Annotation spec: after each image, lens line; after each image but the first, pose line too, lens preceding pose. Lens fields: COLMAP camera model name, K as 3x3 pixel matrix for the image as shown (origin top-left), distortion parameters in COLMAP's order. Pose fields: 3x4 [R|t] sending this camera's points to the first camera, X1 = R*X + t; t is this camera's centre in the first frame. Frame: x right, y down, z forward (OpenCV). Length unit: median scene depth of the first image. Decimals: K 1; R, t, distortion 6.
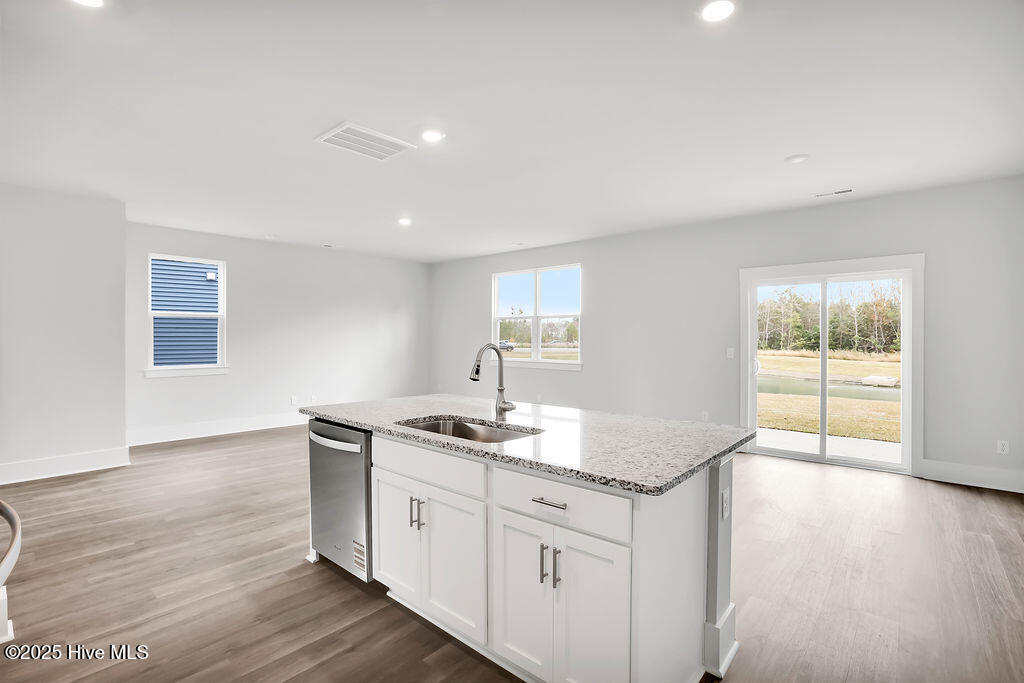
lens RADIAL K [[472.0, 0, 515.1], [0, 472.0, 334.0], [0, 0, 1]] dist [-0.066297, 0.023606]
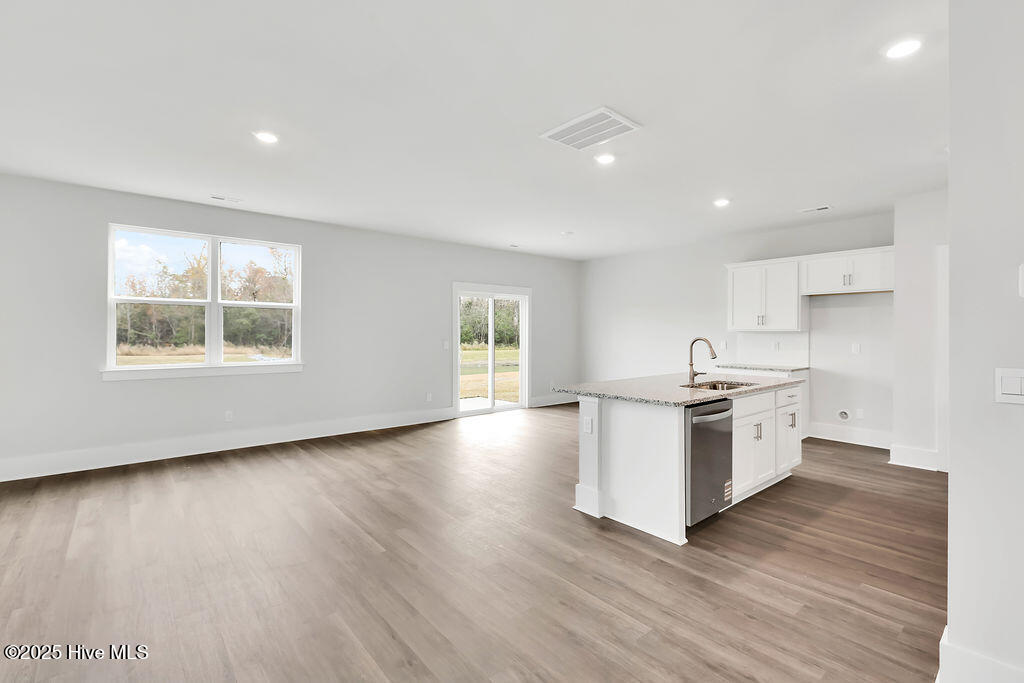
lens RADIAL K [[462.5, 0, 510.8], [0, 462.5, 330.3], [0, 0, 1]] dist [0.009178, -0.000114]
pose [[0.154859, 0.005218, 0.987923, -1.622327], [-0.009771, 0.999945, -0.003749, 0.006652], [-0.987888, -0.009072, 0.154902, 1.271965]]
